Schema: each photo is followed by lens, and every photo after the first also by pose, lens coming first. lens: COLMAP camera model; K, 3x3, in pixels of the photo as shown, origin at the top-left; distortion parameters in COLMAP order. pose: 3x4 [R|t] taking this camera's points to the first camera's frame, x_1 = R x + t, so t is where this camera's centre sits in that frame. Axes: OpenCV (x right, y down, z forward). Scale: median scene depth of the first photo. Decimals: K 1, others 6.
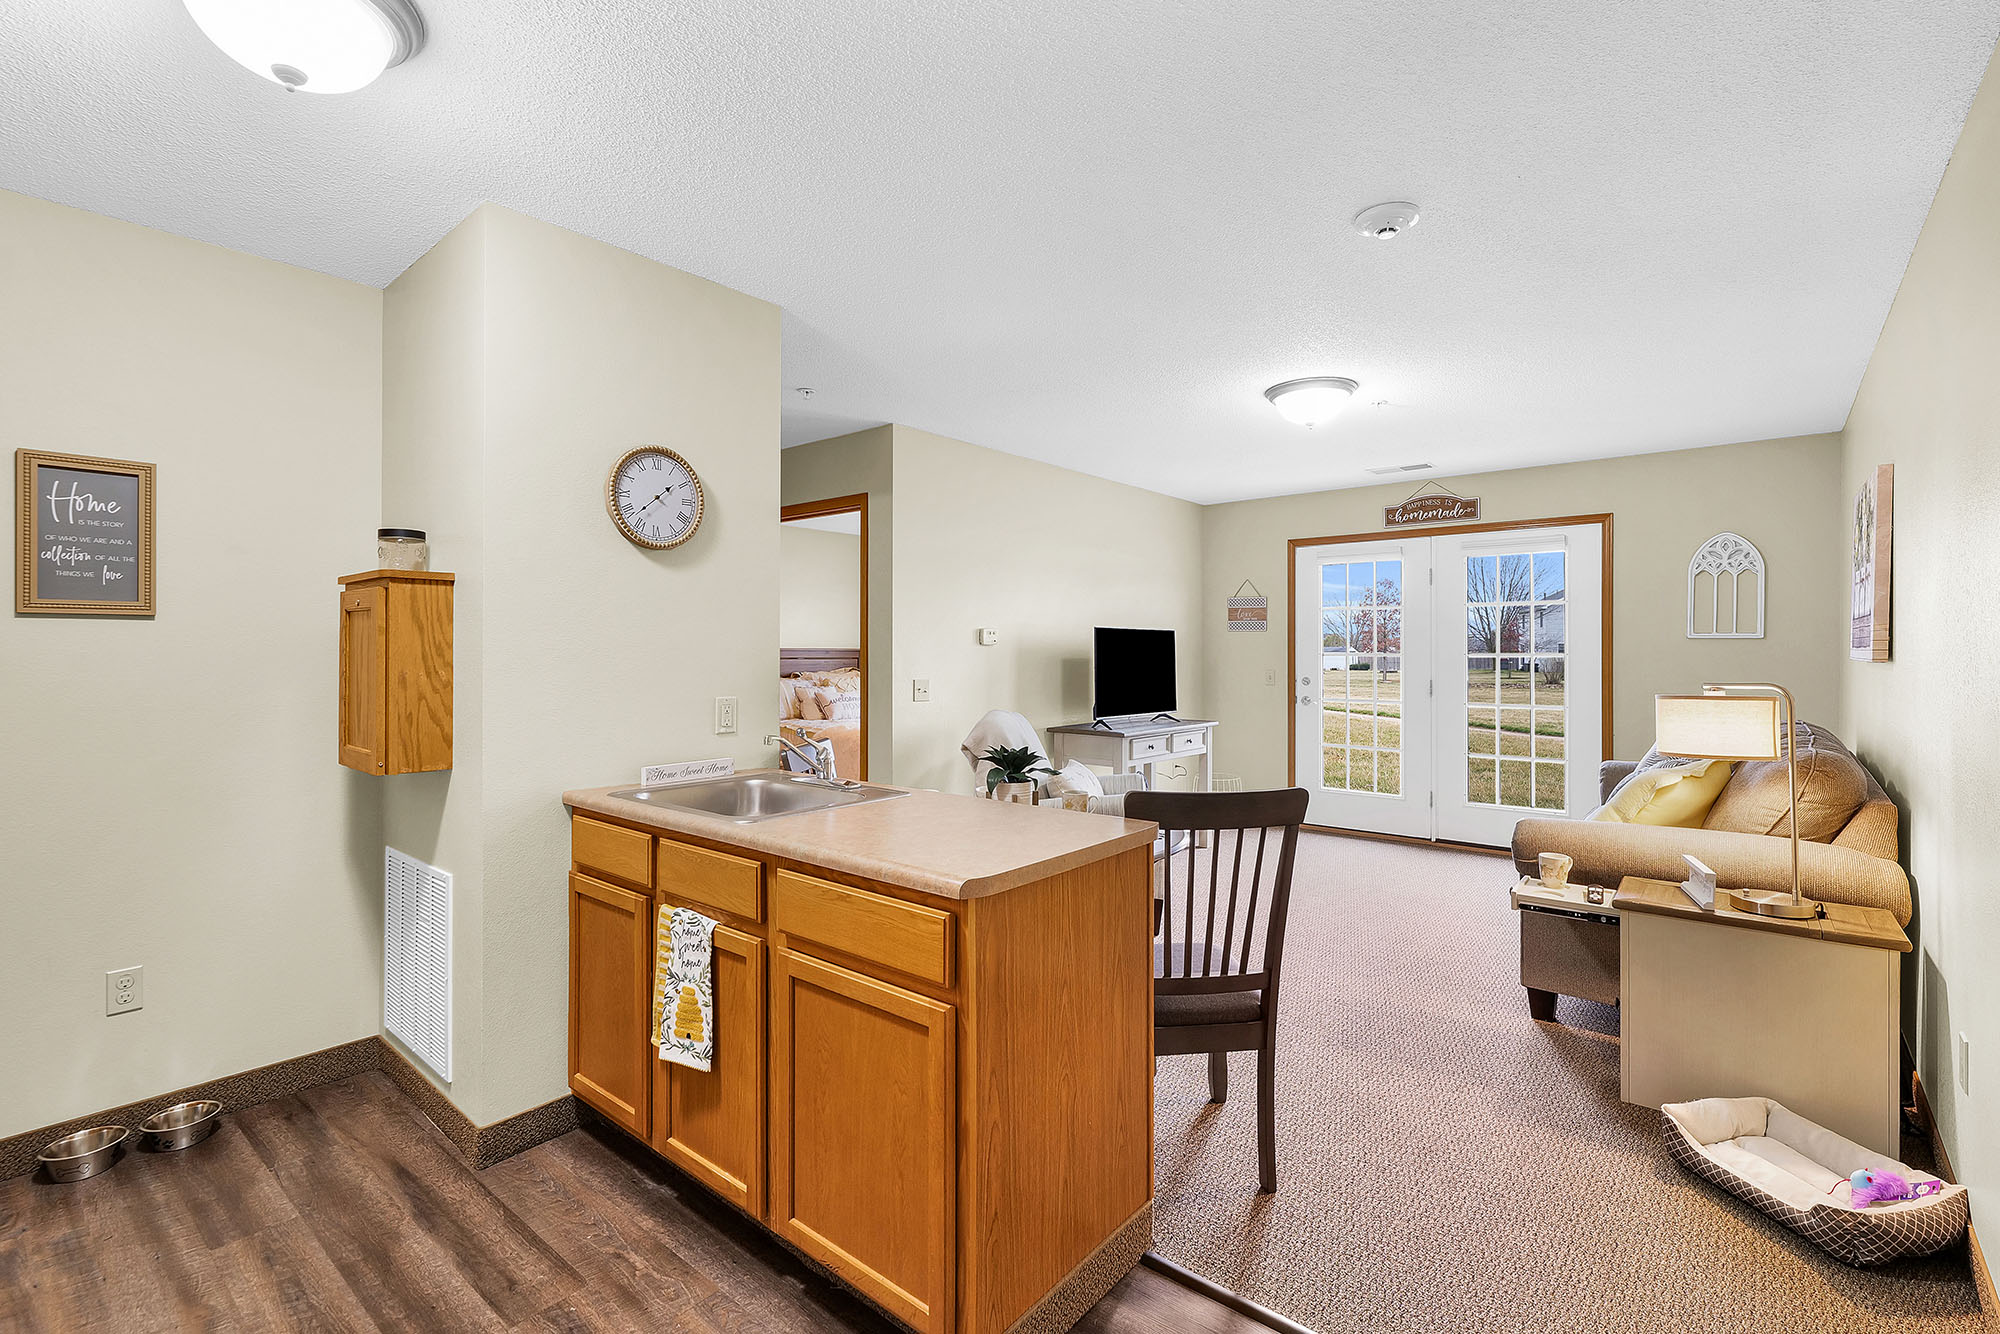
lens RADIAL K [[881.9, 0, 1003.3], [0, 881.9, 650.0], [0, 0, 1]] dist [0.003333, 0.000507]
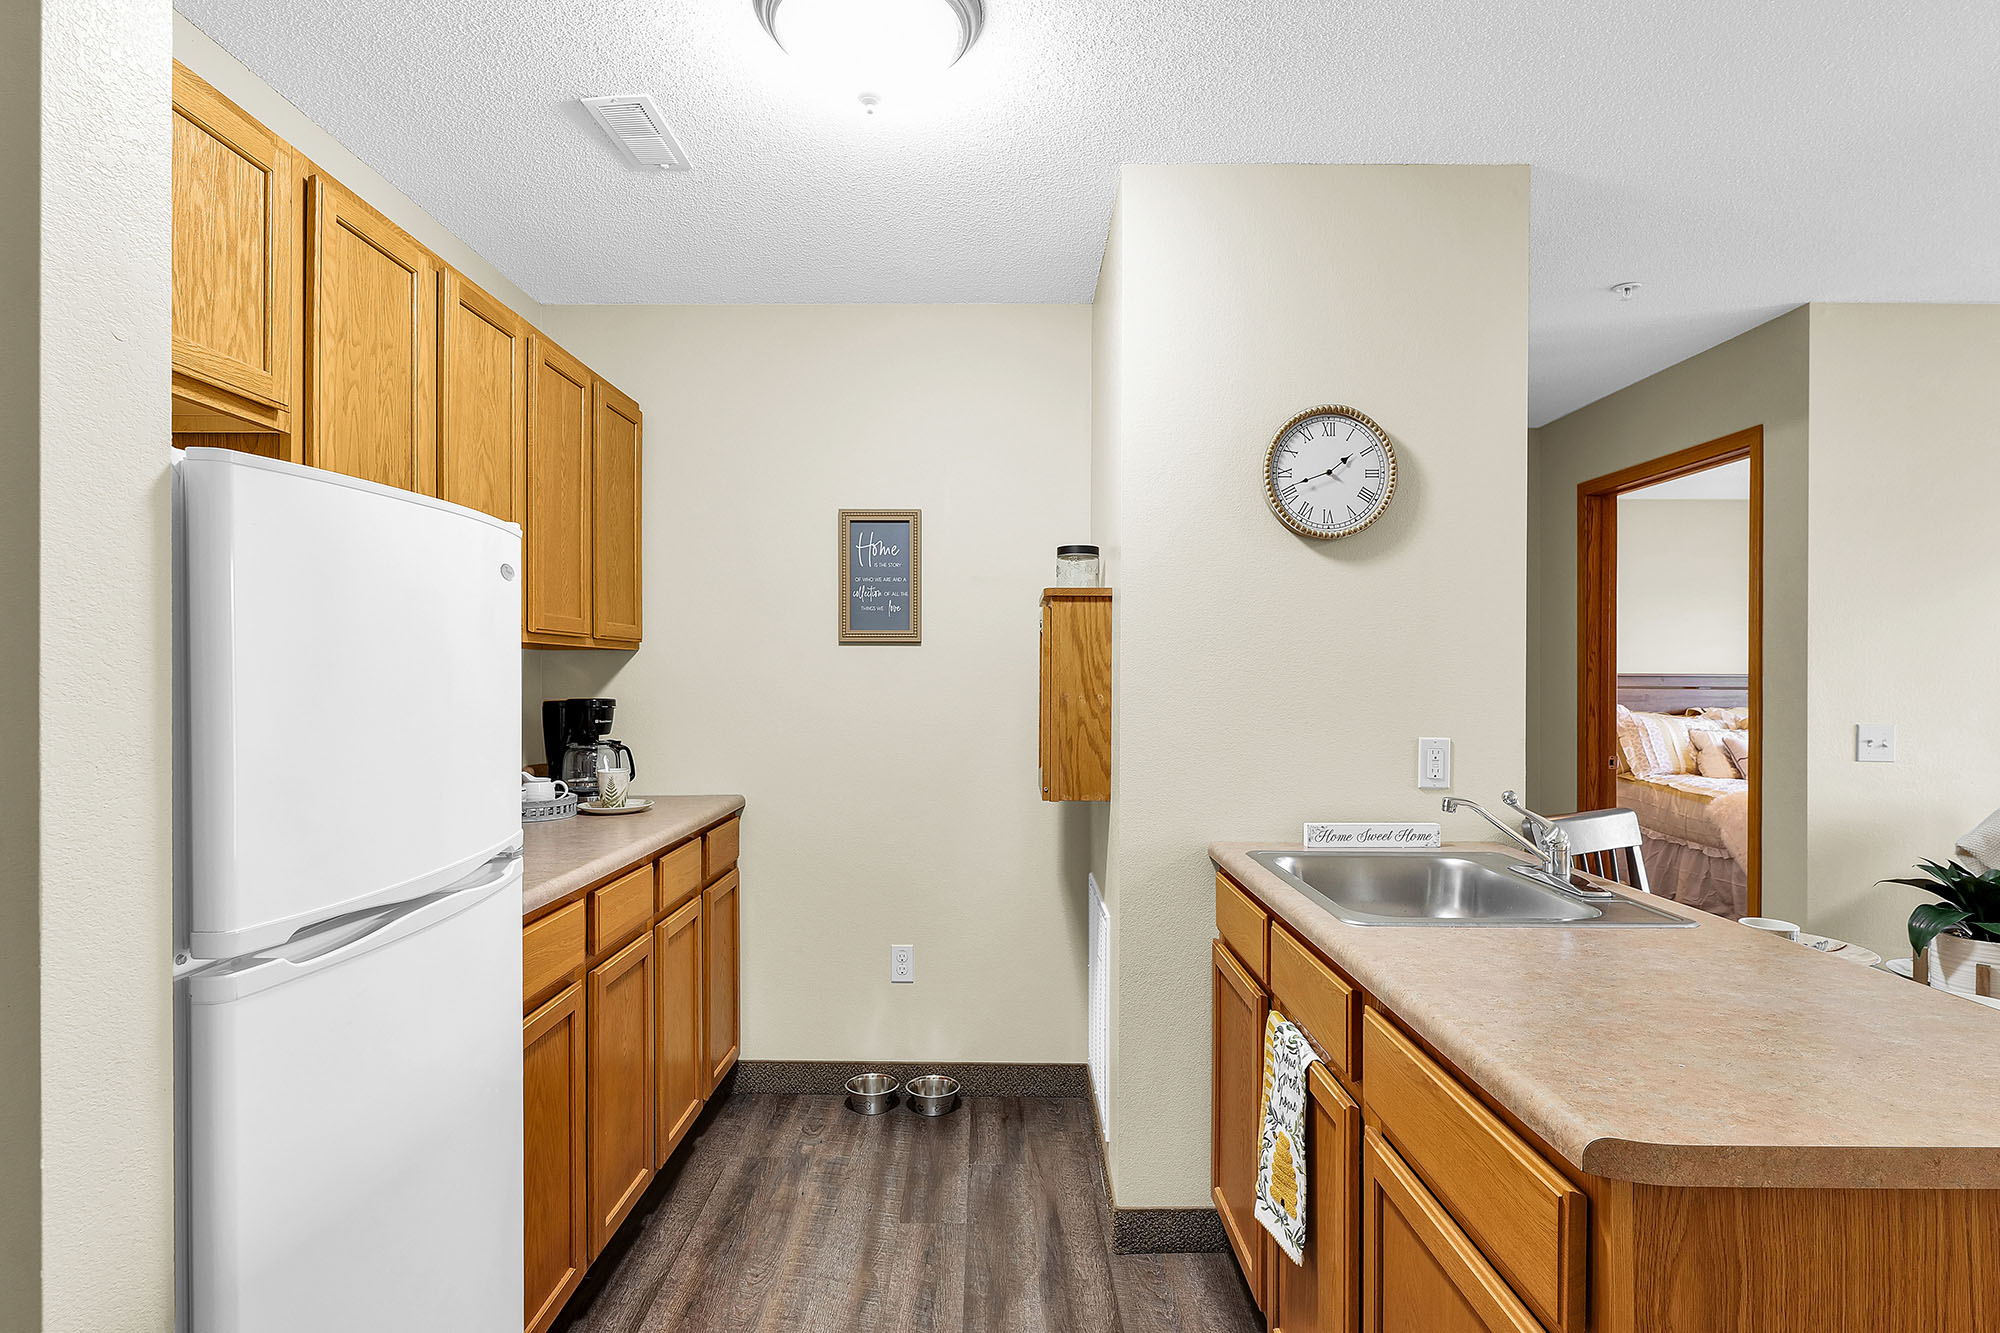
lens RADIAL K [[1009.0, 0, 1001.3], [0, 1009.0, 677.2], [0, 0, 1]] dist [0.000746, -0.000260]
pose [[0.638448, 0.002851, -0.769660, 0.098564], [-0.002845, 0.999995, 0.001344, 0.004116], [0.769660, 0.001332, 0.638452, 0.218853]]
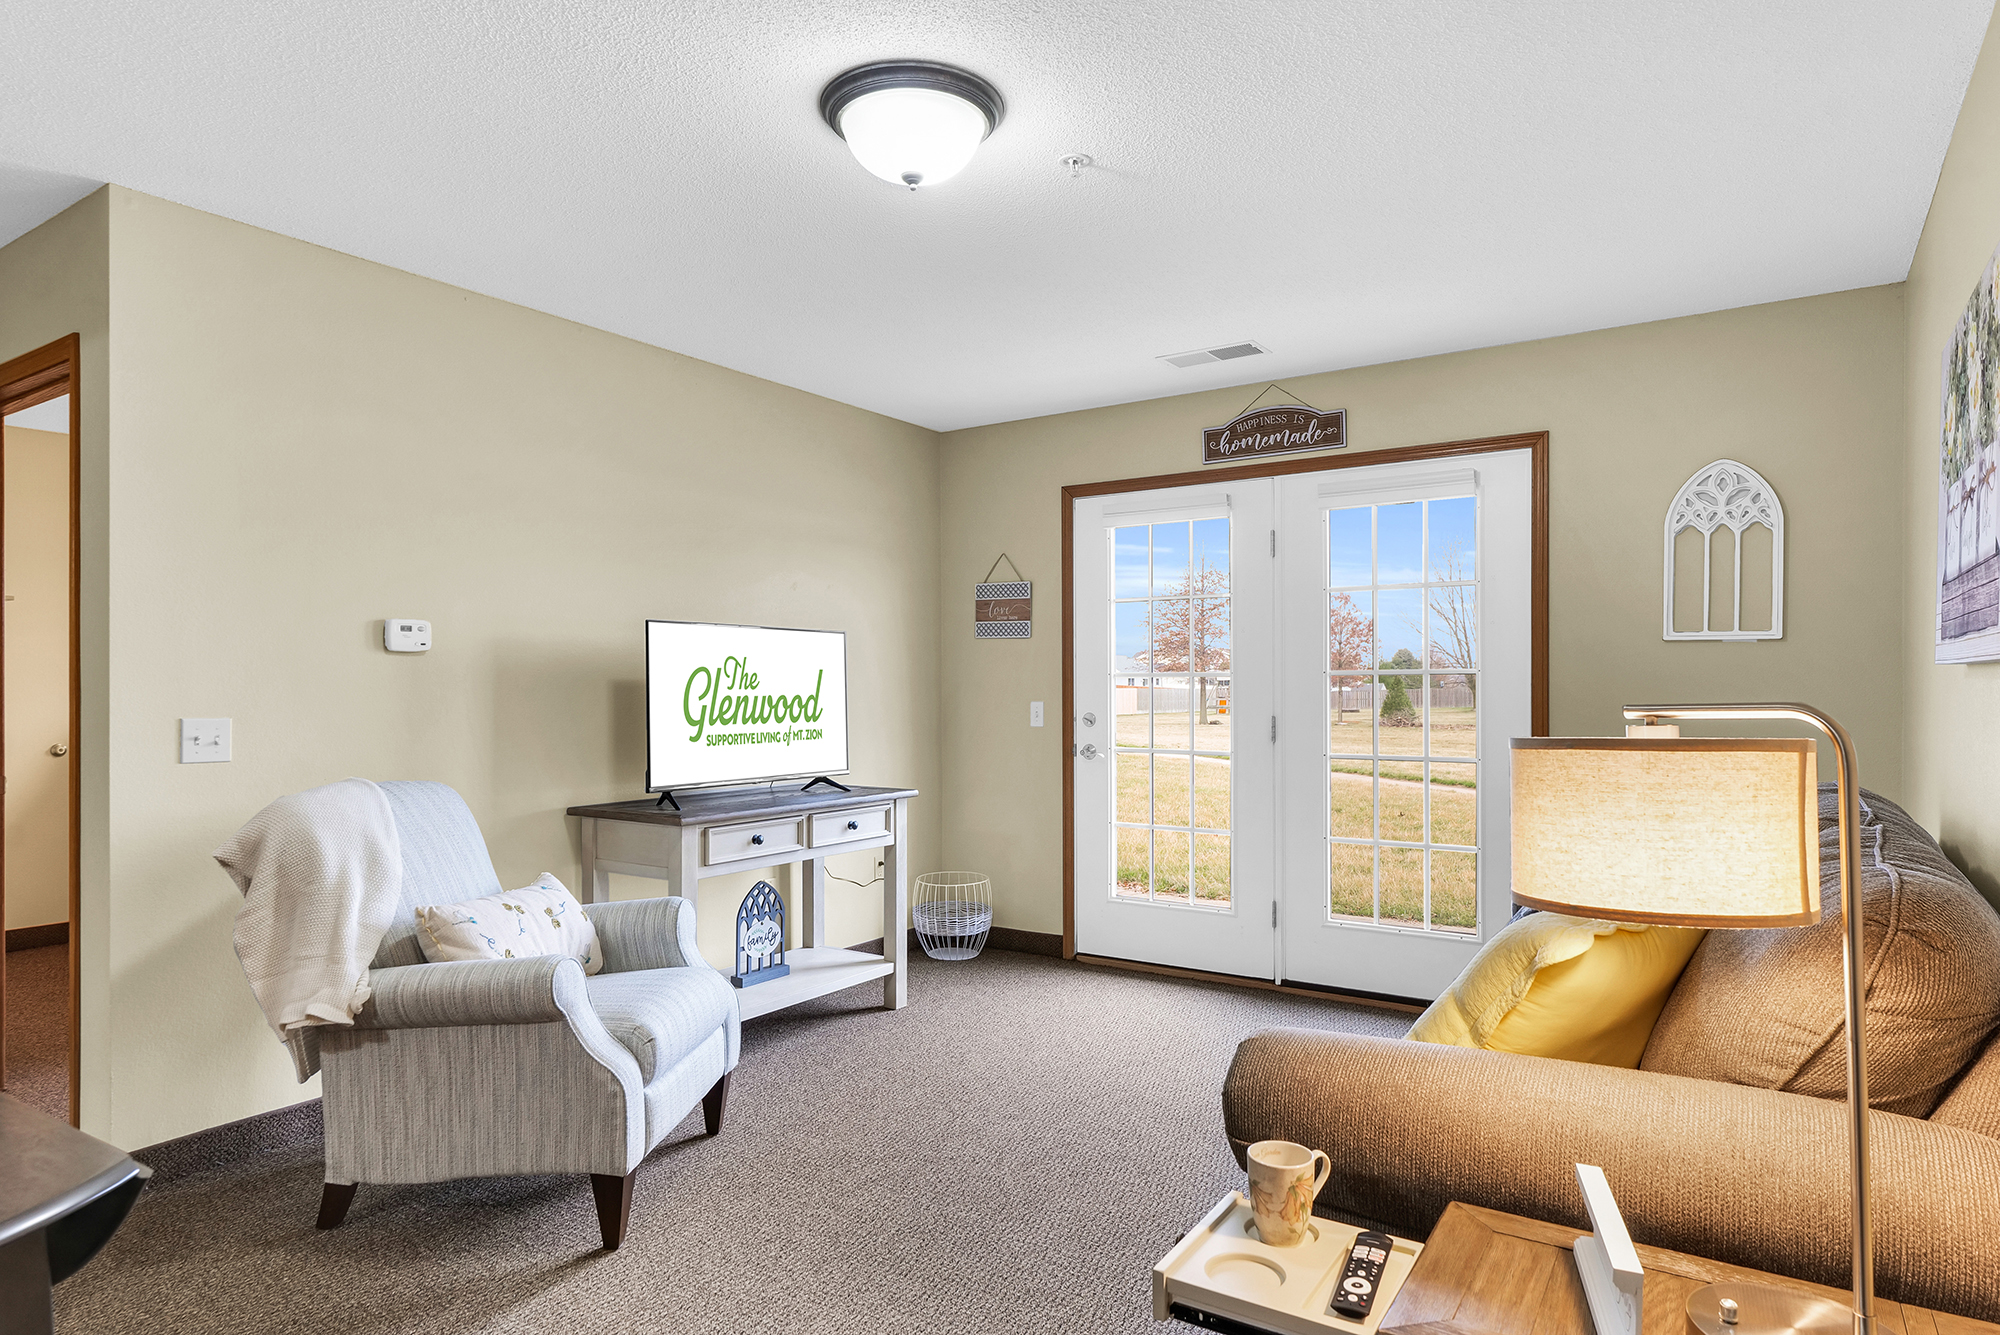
lens RADIAL K [[1143.9, 0, 995.6], [0, 1143.9, 687.5], [0, 0, 1]] dist [0.003310, -0.001835]
pose [[0.994360, -0.003758, 0.105994, 0.520381], [0.003588, 0.999992, 0.001797, 0.030936], [-0.106000, -0.001406, 0.994365, 0.599750]]
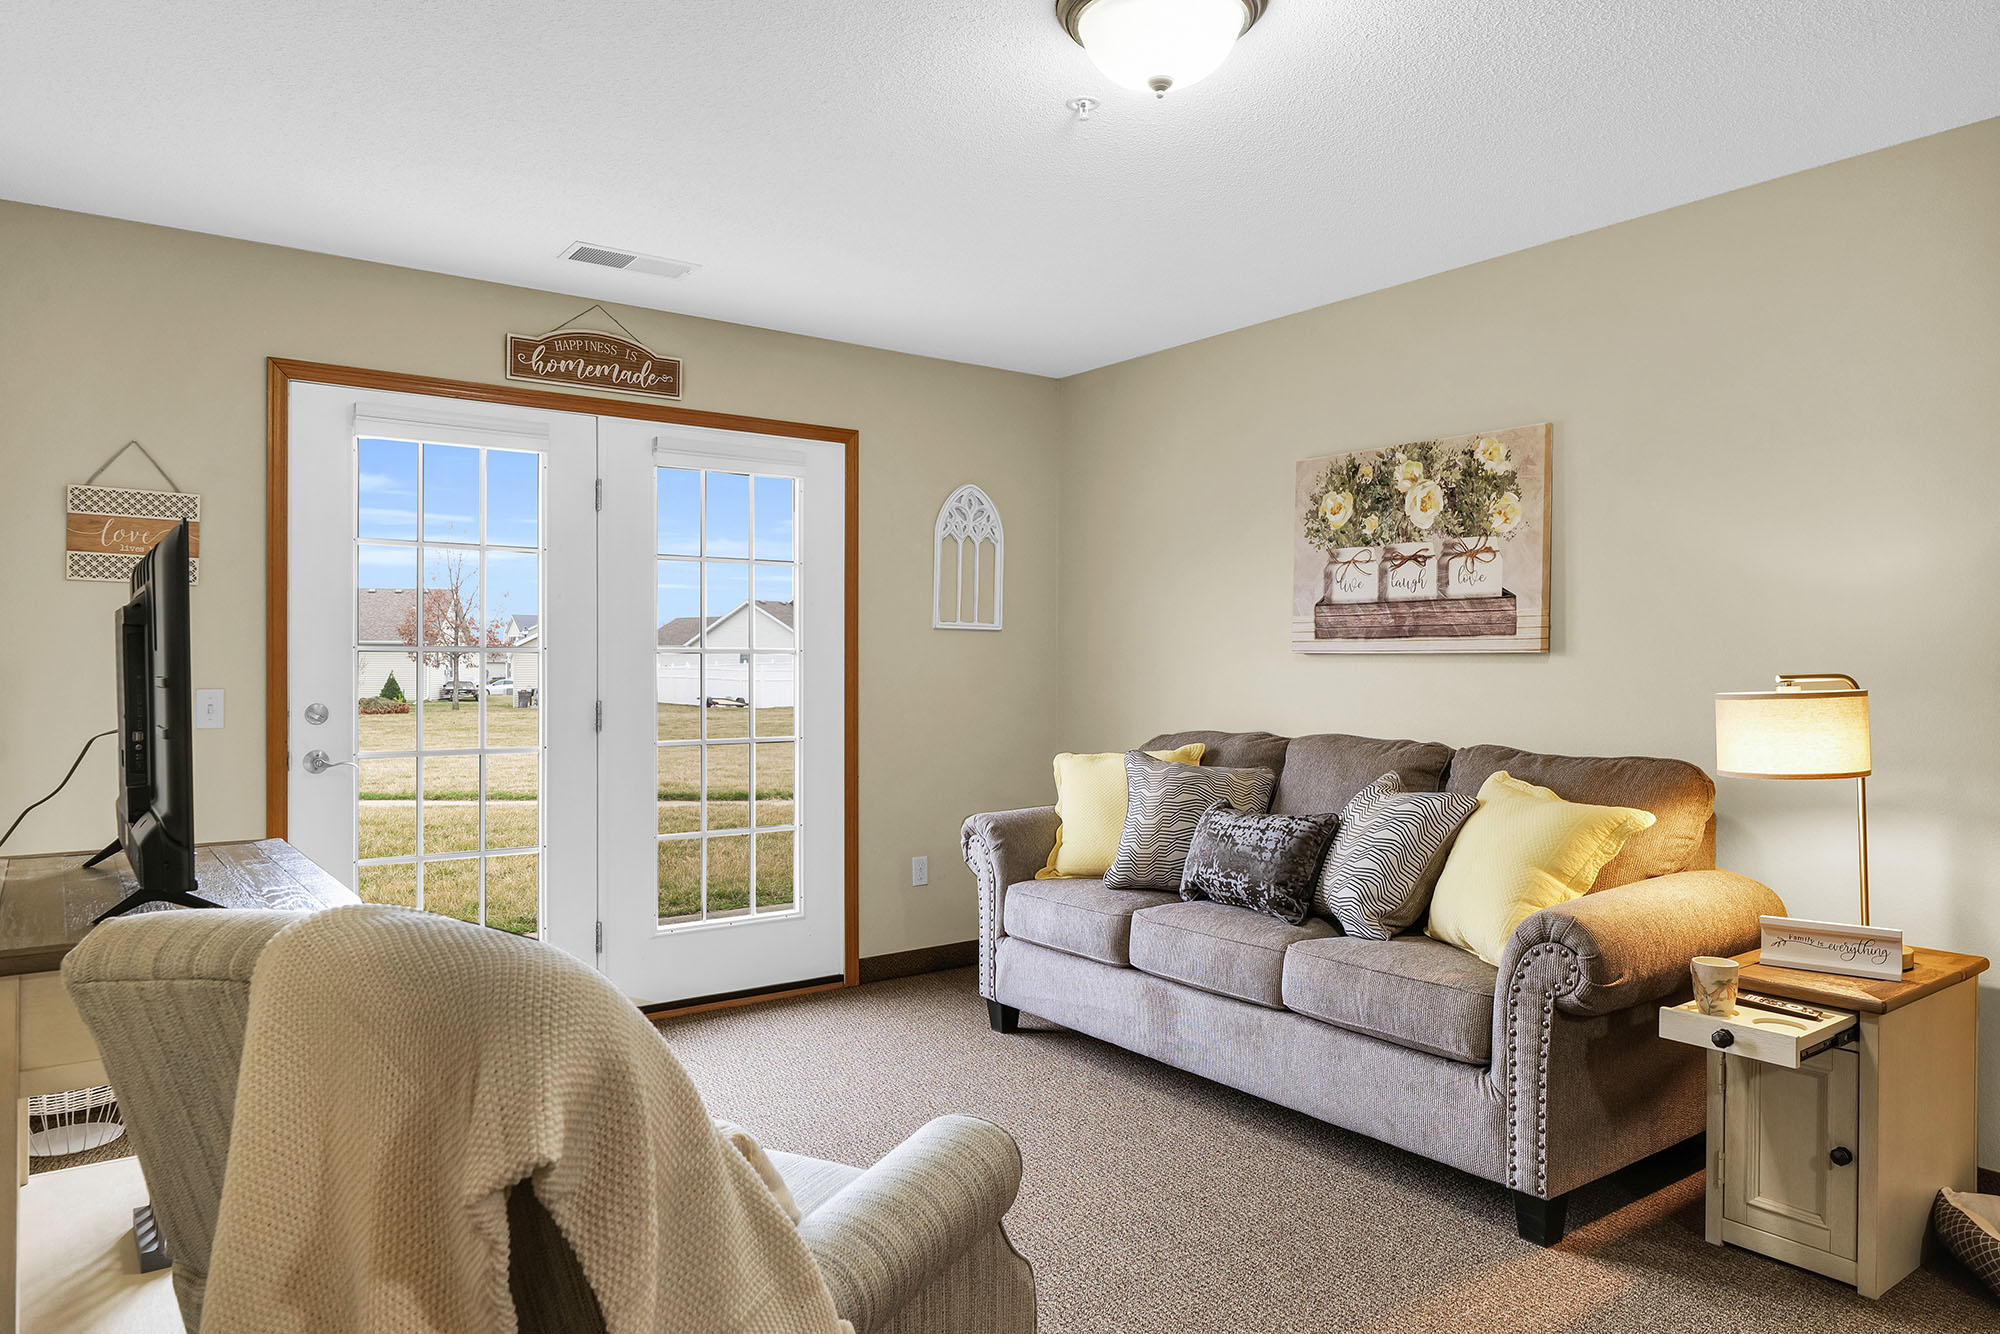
lens RADIAL K [[1286.5, 0, 994.7], [0, 1286.5, 678.6], [0, 0, 1]] dist [0.011258, 0.001019]
pose [[0.247294, -0.010670, 0.968882, -0.419478], [-0.001970, 0.999932, 0.011515, 0.030274], [-0.968939, -0.004756, 0.247256, 1.458257]]
